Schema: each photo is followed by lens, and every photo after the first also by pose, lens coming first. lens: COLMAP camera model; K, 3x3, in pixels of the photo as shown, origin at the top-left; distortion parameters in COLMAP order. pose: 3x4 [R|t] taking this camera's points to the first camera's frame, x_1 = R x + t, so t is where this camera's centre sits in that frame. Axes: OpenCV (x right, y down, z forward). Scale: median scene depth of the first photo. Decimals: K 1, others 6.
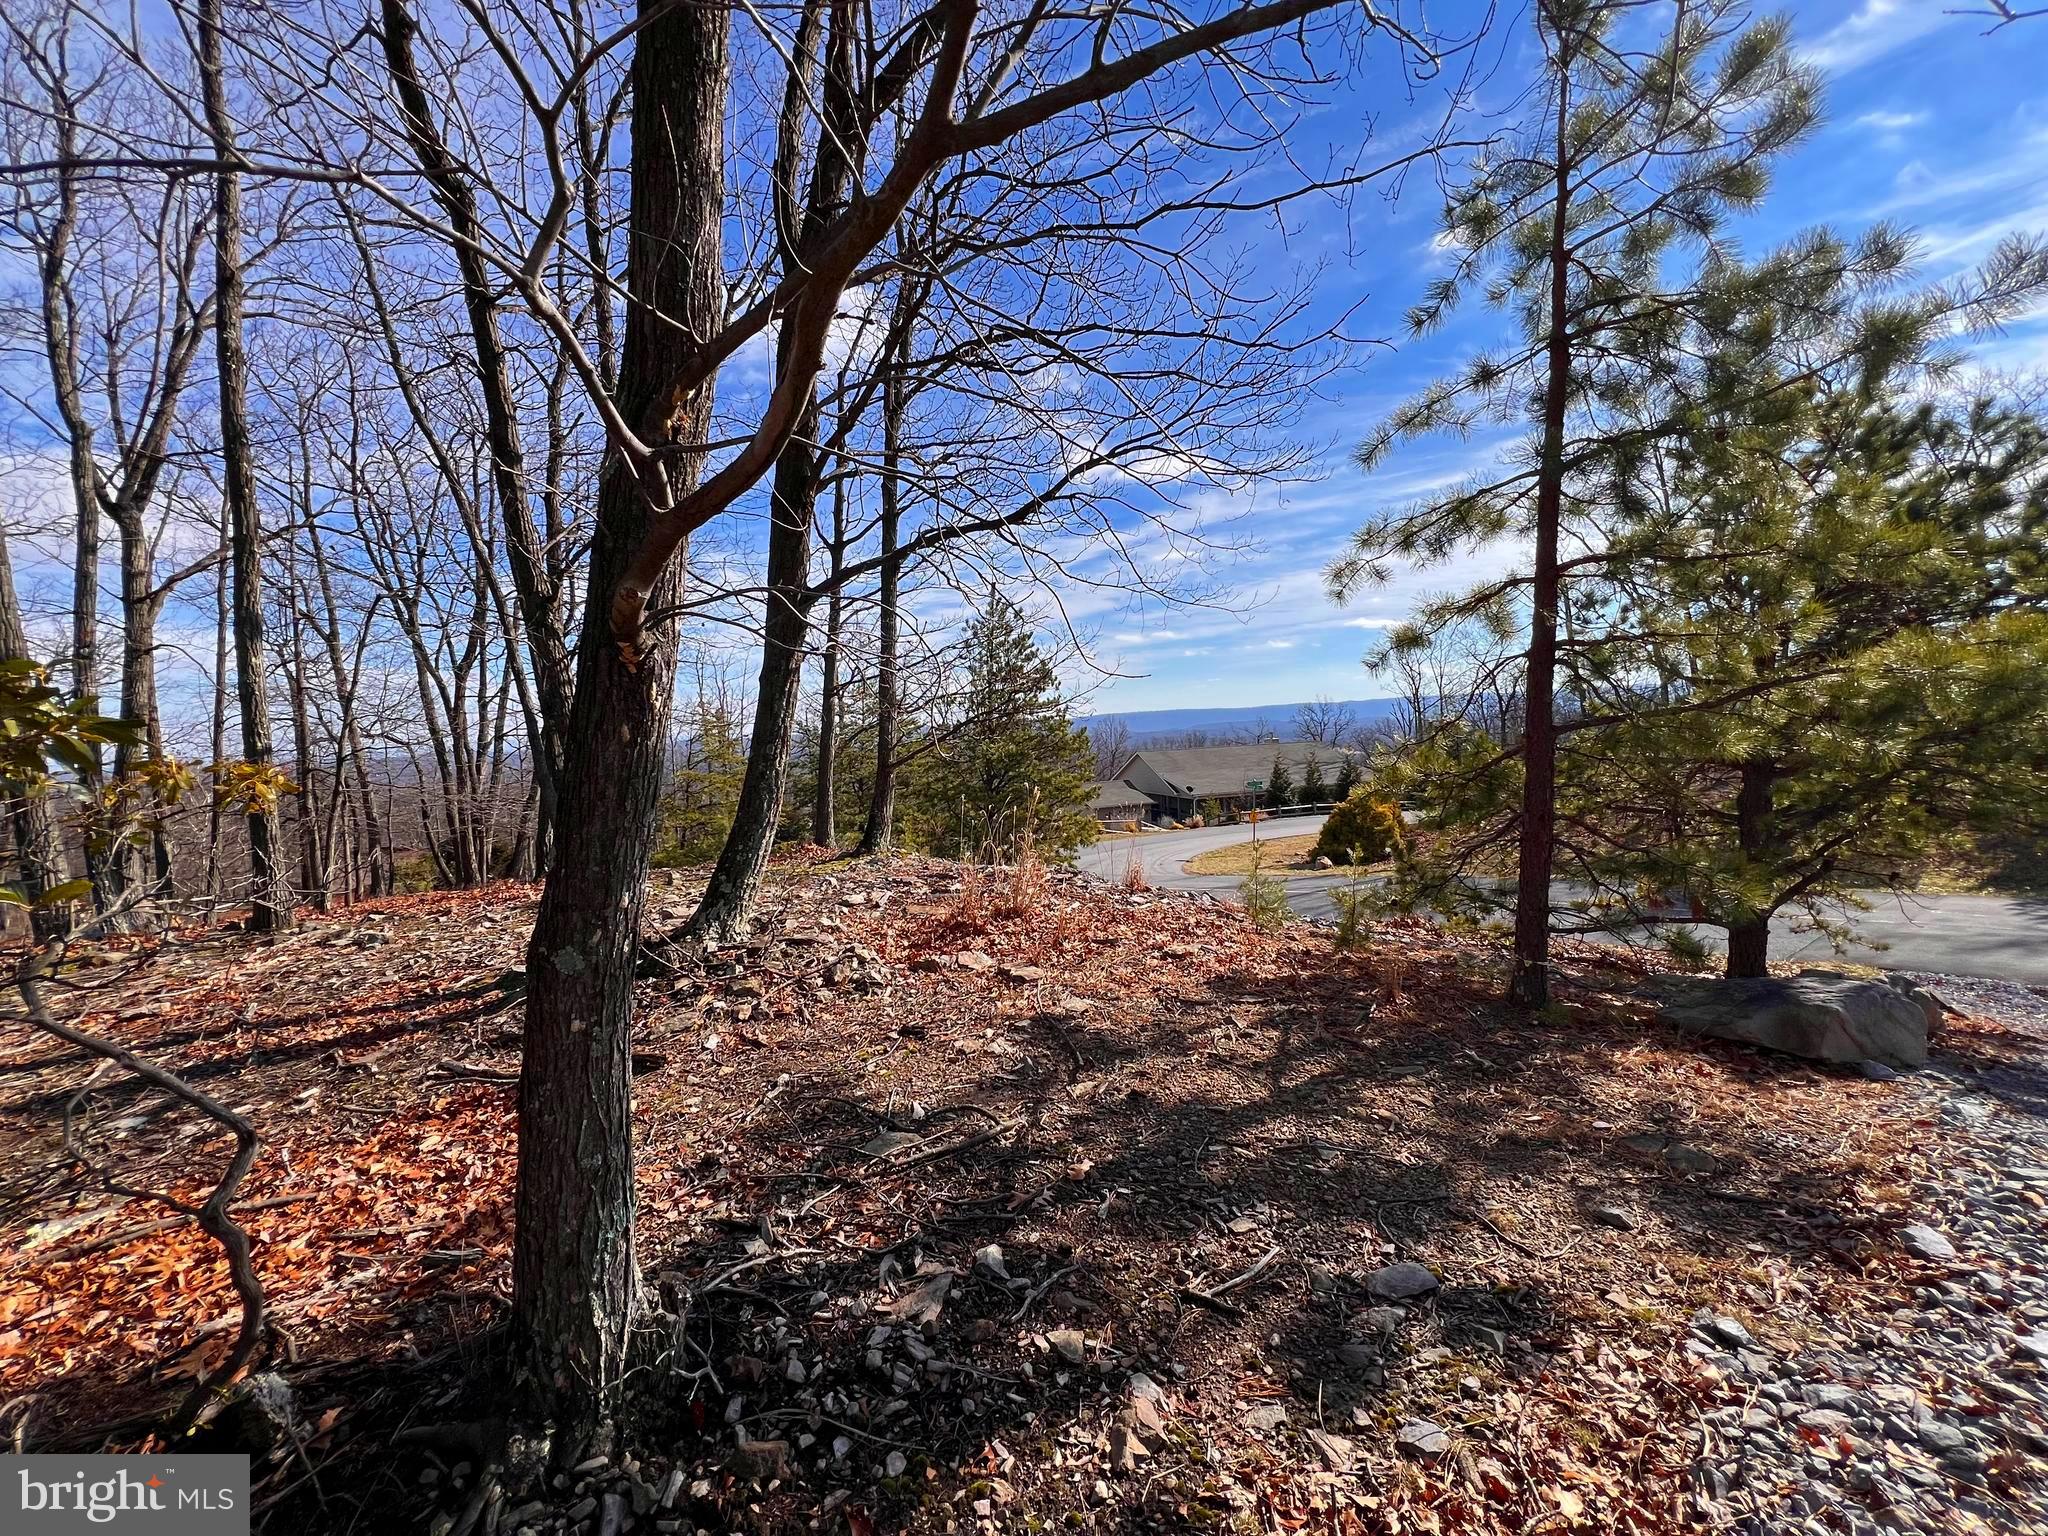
lens RADIAL K [[817.6, 0, 1022.7], [0, 817.6, 772.9], [0, 0, 1]] dist [0.001181, 0.000109]
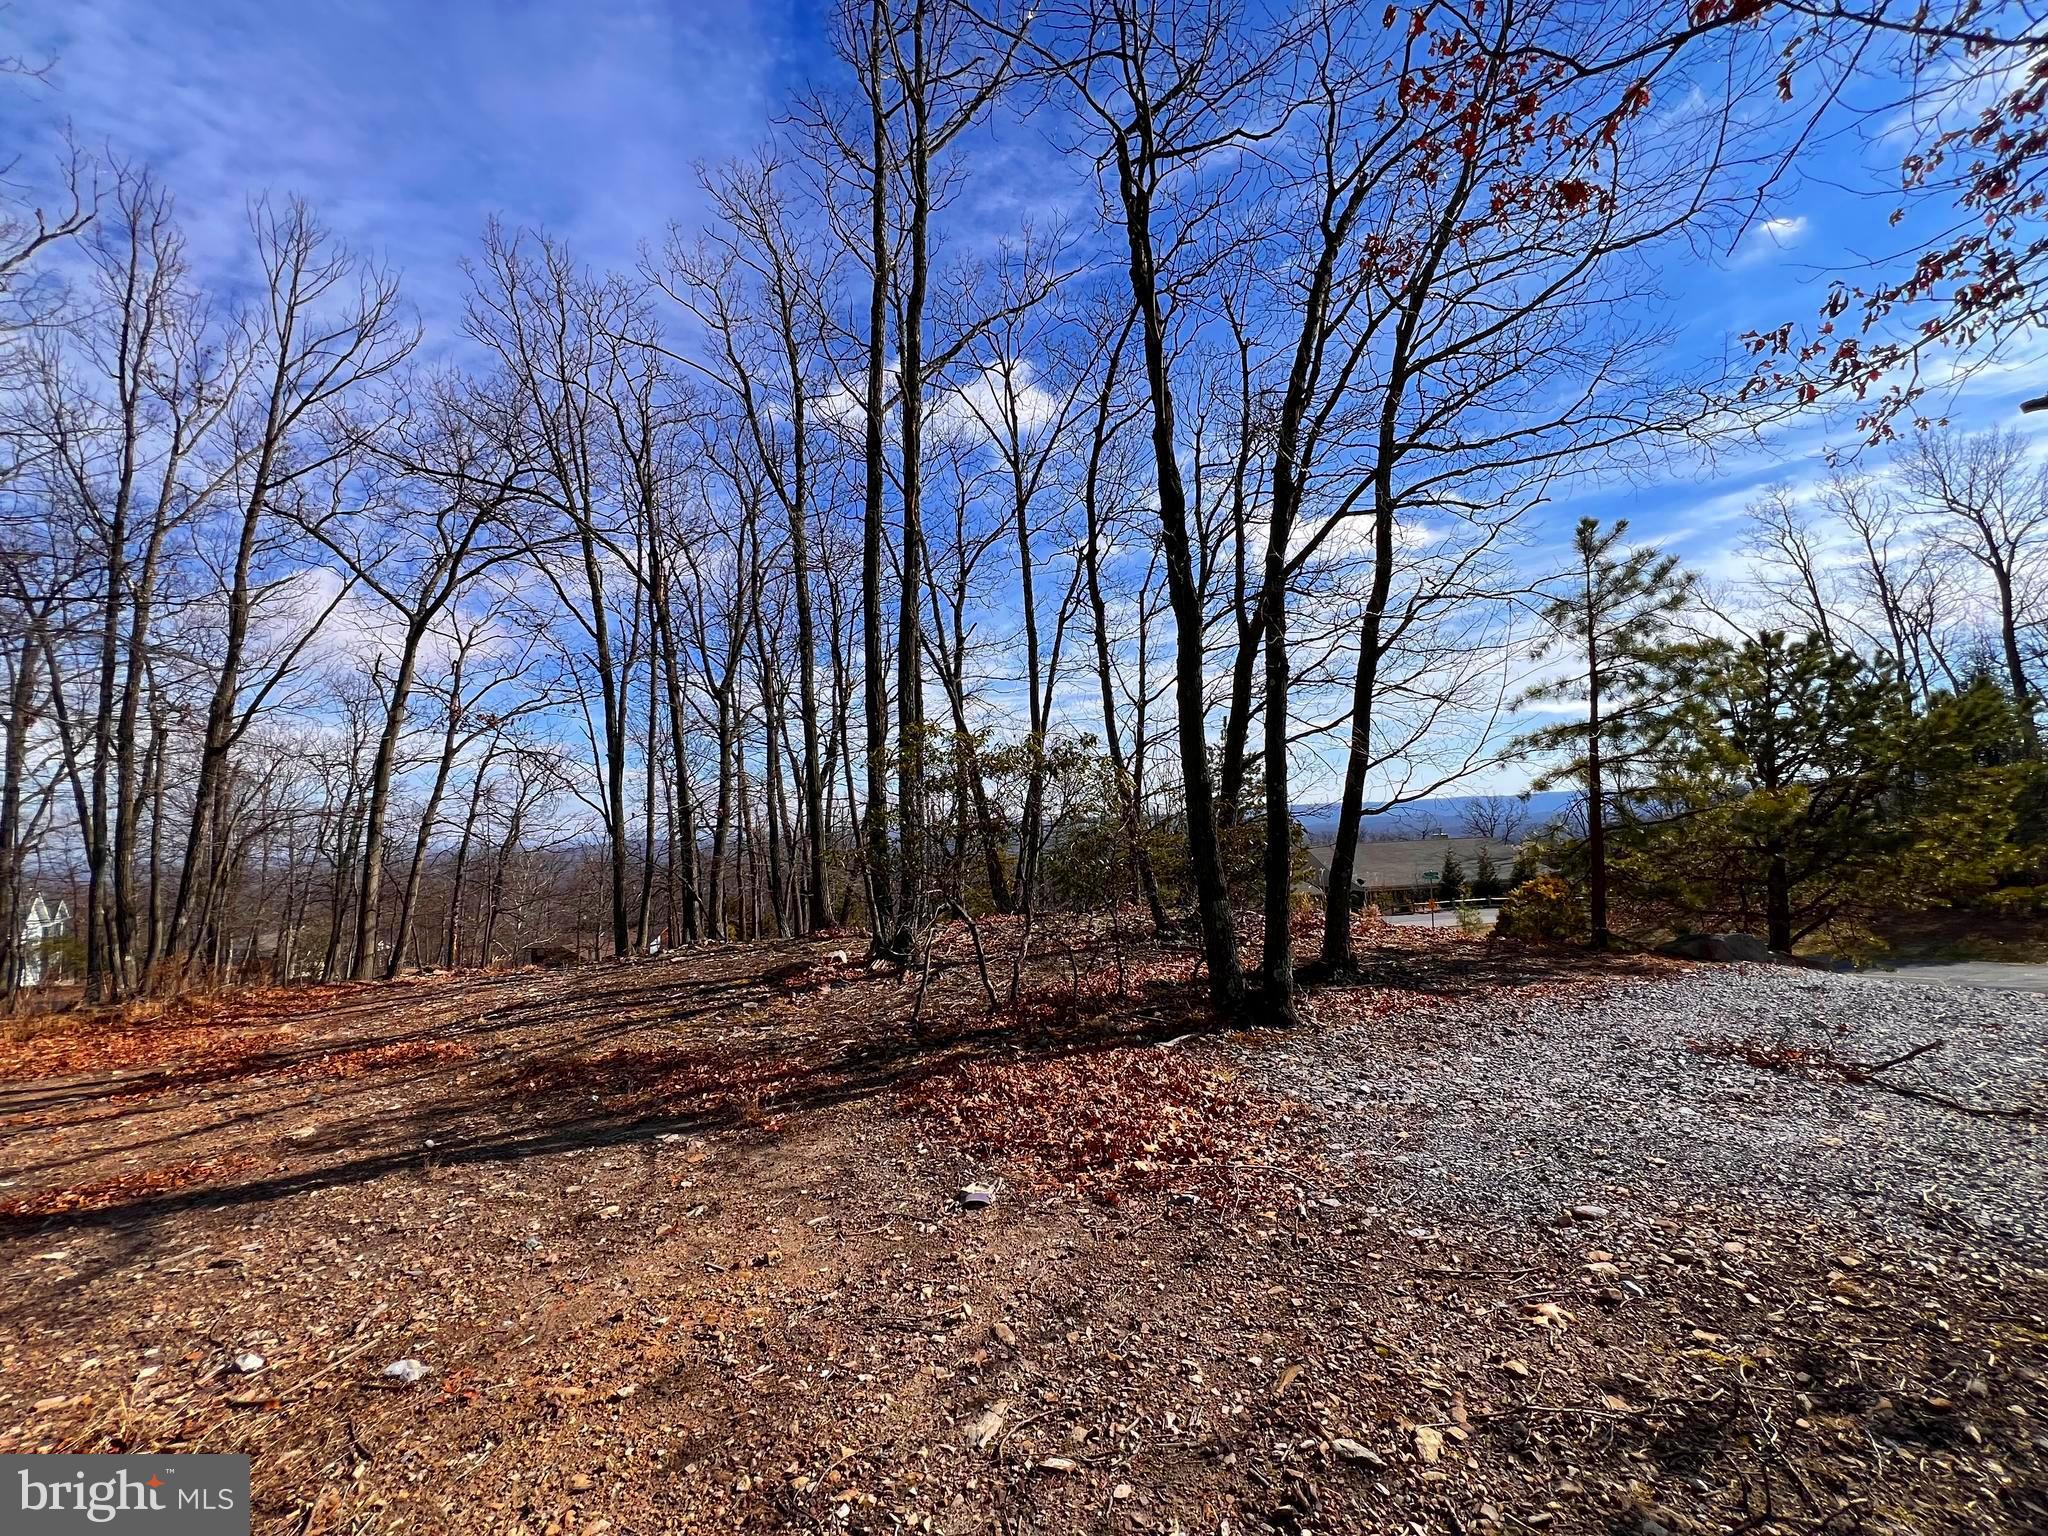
lens RADIAL K [[817.6, 0, 1025.9], [0, 817.6, 771.7], [0, 0, 1]] dist [0.001181, 0.000109]
pose [[0.986247, -0.008597, -0.165056, -0.052443], [-0.010662, 0.993257, -0.115439, 0.005995], [0.164935, 0.115611, 0.979505, -0.138806]]
